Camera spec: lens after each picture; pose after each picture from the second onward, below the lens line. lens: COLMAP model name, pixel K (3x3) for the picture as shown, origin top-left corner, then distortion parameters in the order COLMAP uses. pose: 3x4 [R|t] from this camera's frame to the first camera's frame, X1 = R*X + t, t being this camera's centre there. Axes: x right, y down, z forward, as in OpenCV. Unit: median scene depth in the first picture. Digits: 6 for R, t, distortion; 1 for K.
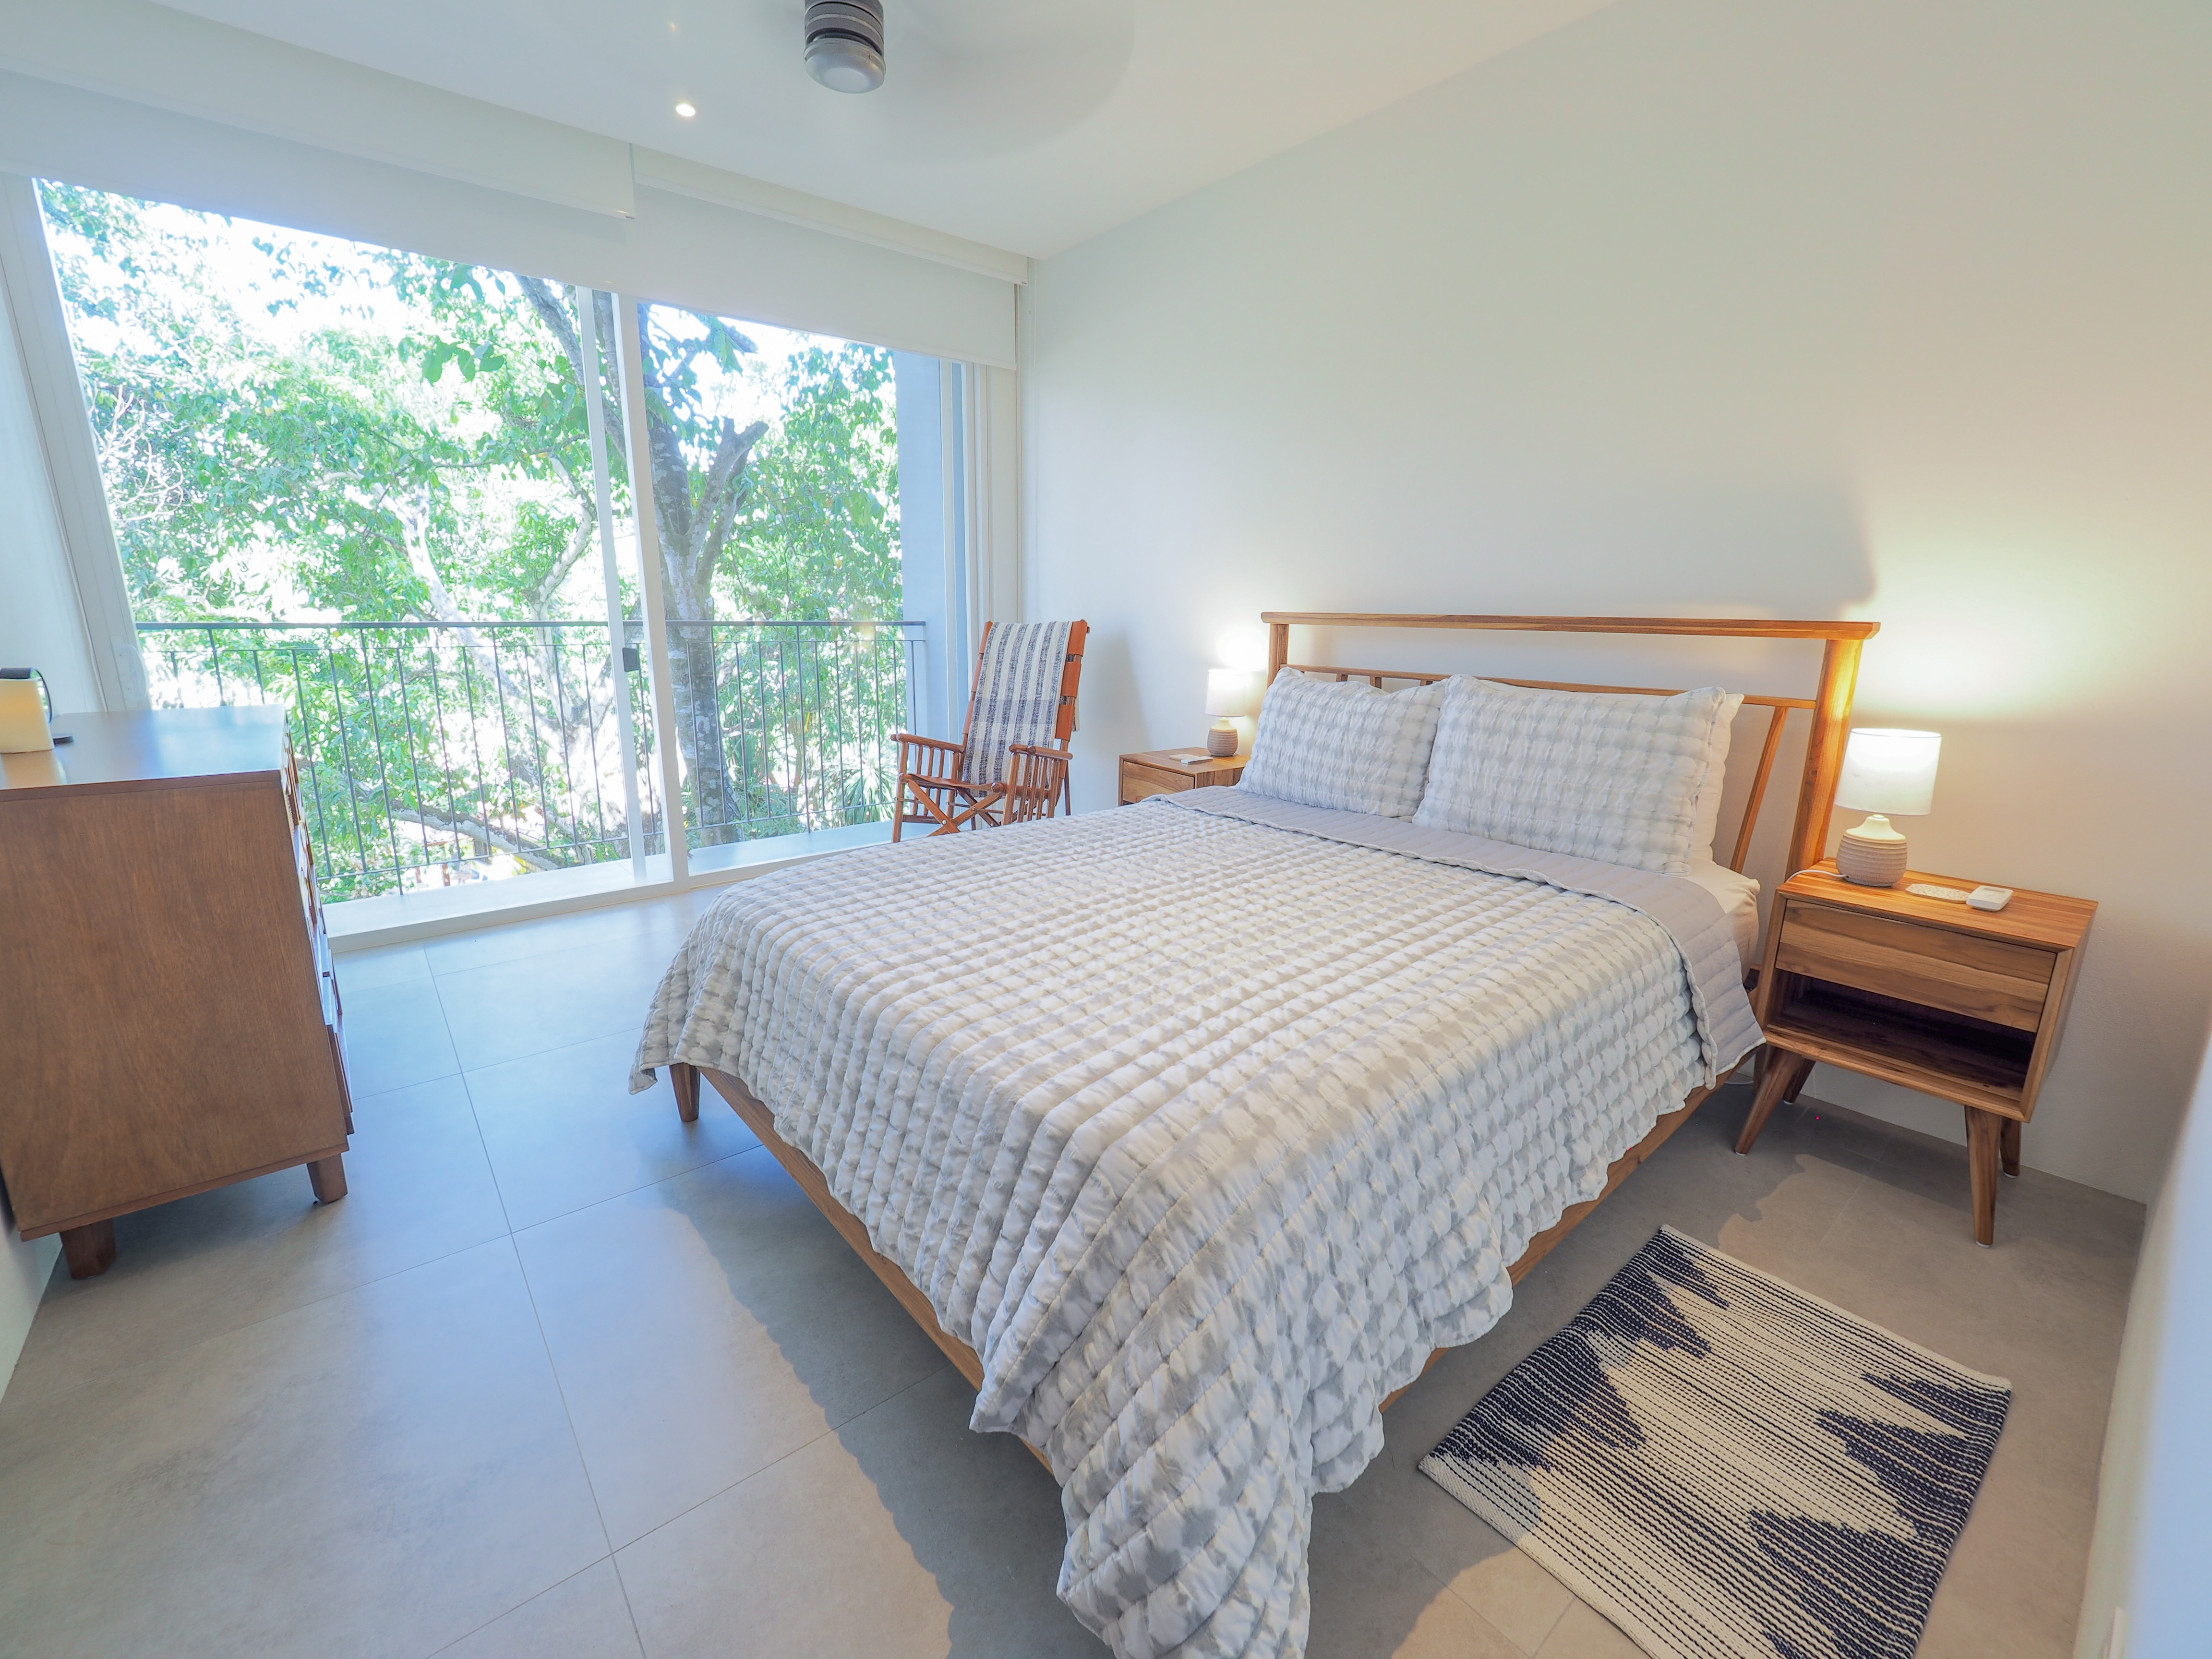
lens RADIAL K [[922.5, 0, 1092.5], [0, 922.5, 824.2], [0, 0, 1]] dist [-0.012332, 0.000249]
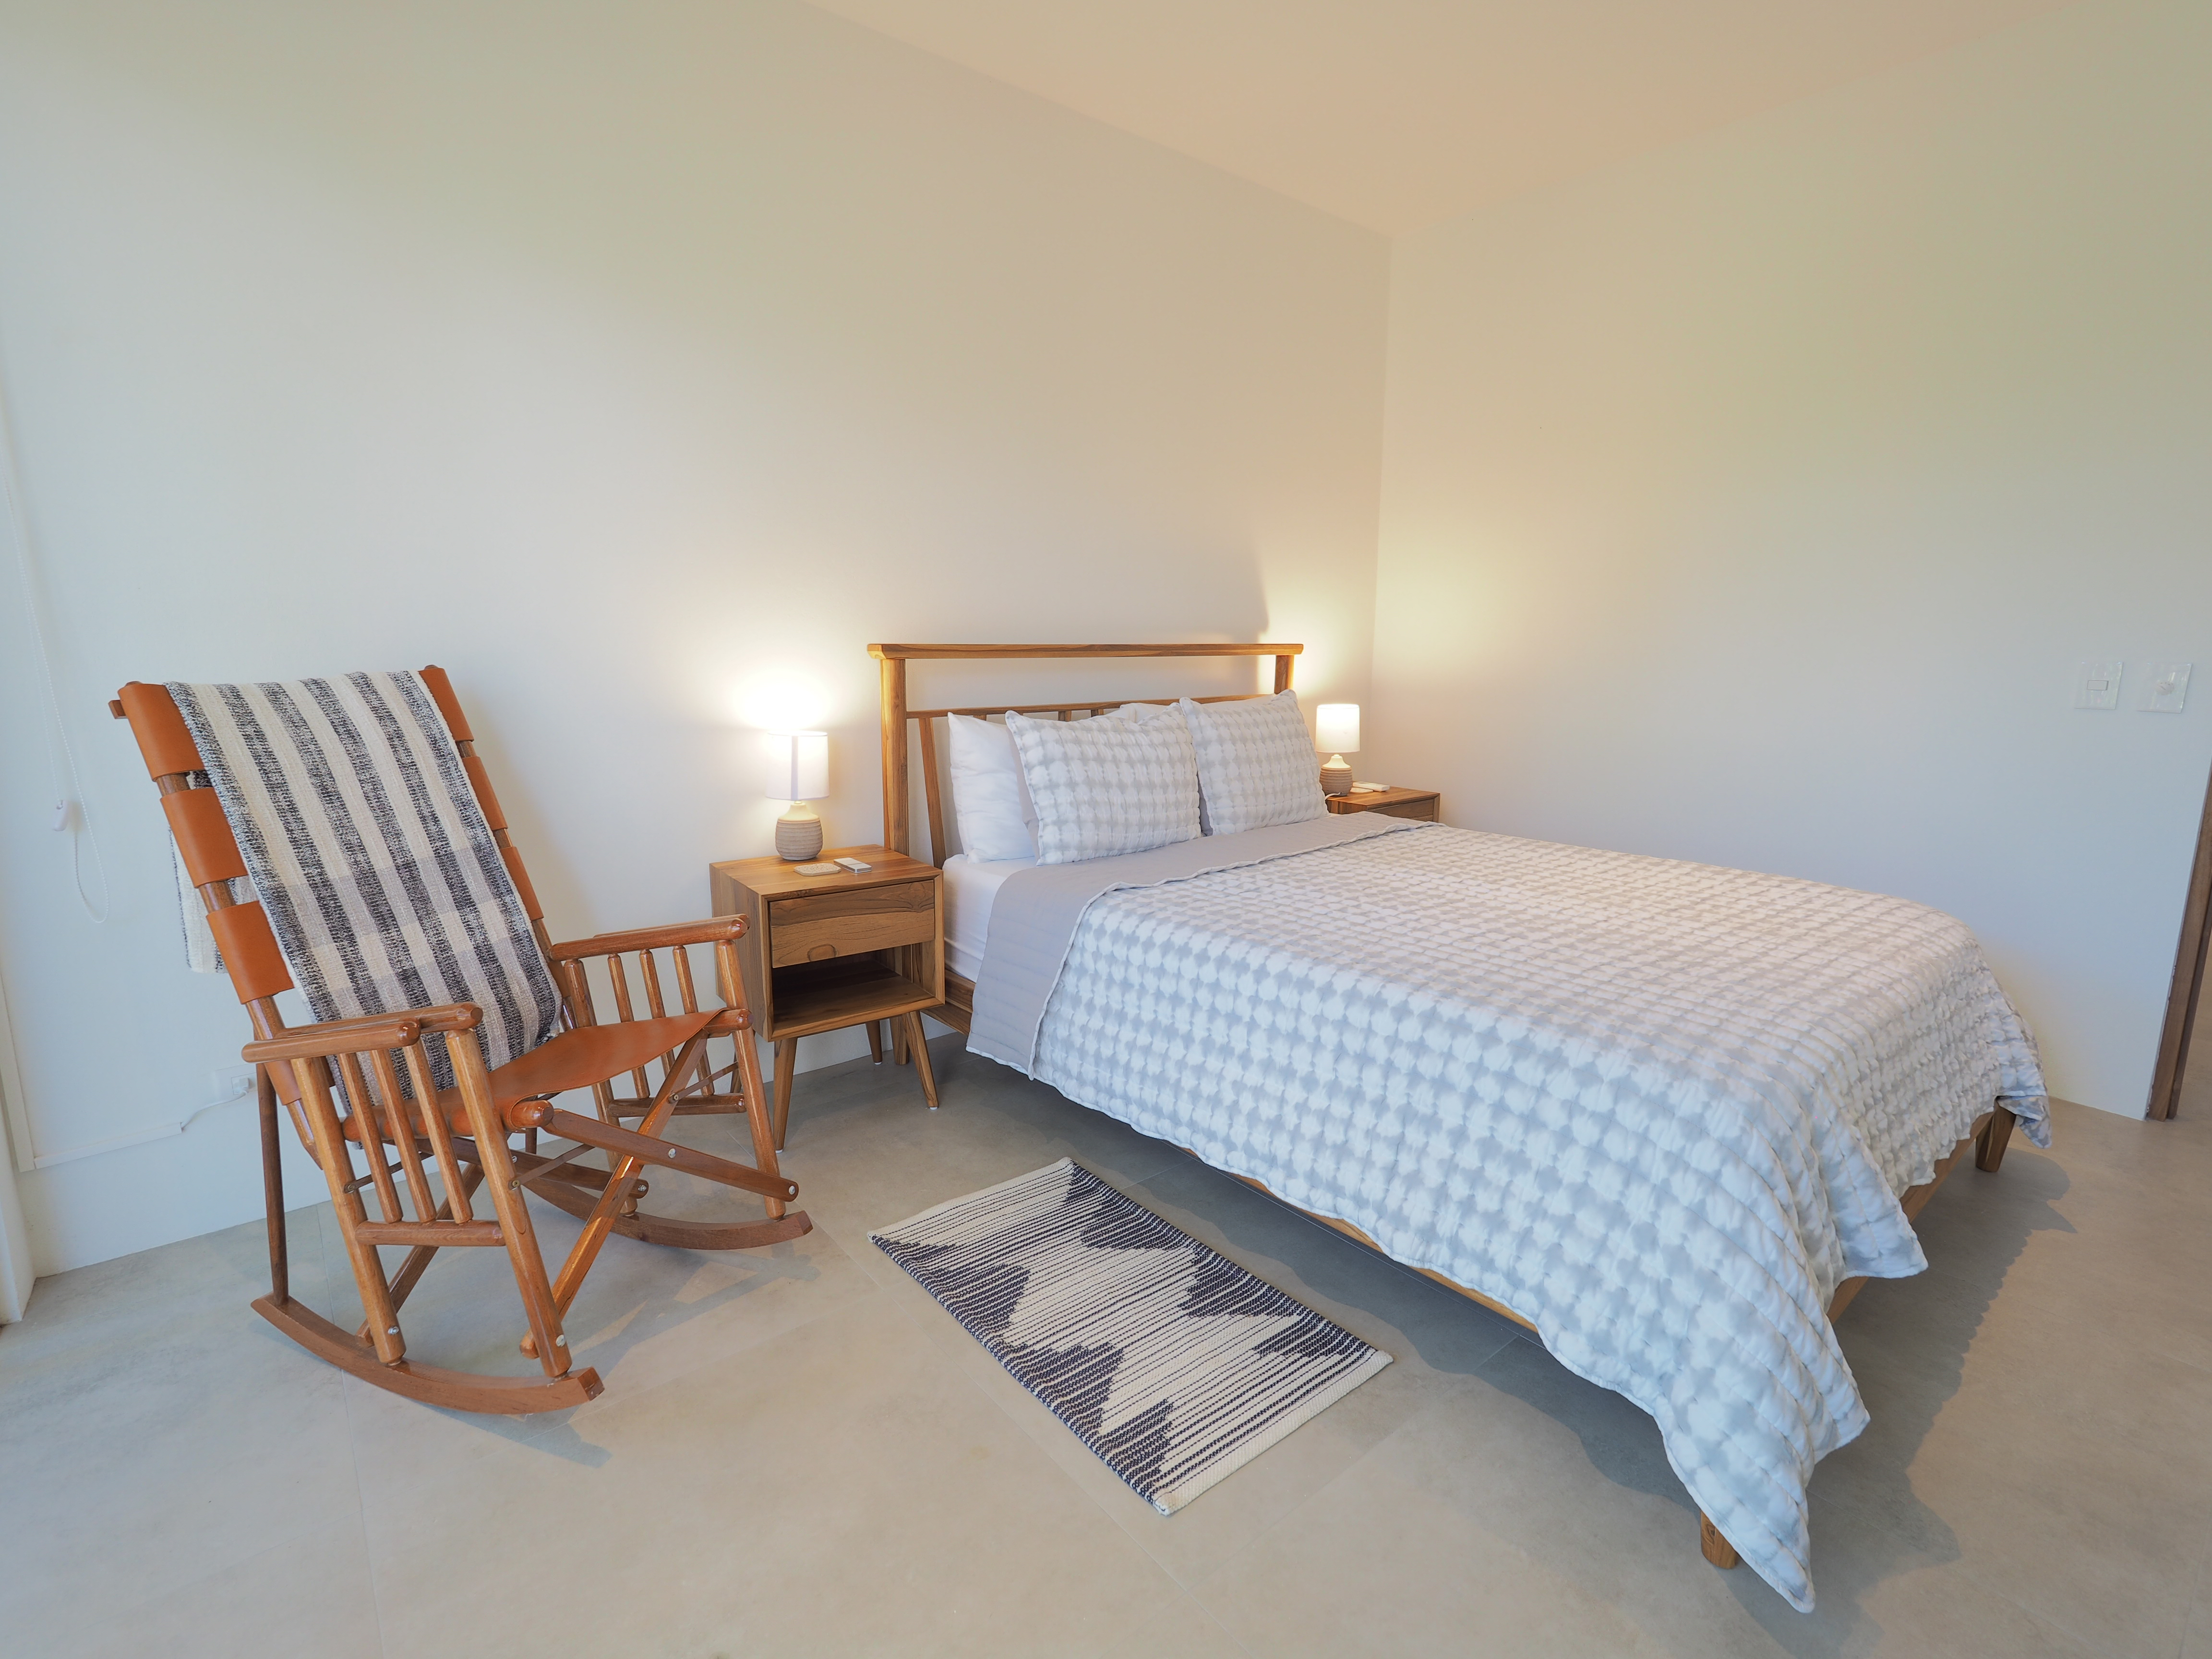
lens RADIAL K [[1056.8, 0, 1106.0], [0, 1056.8, 829.5], [0, 0, 1]] dist [-0.000329, -0.000158]
pose [[0.003740, -0.184439, 0.982837, -0.782425], [0.229553, 0.956756, 0.178671, -0.234839], [-0.973289, 0.224945, 0.045917, 0.974876]]
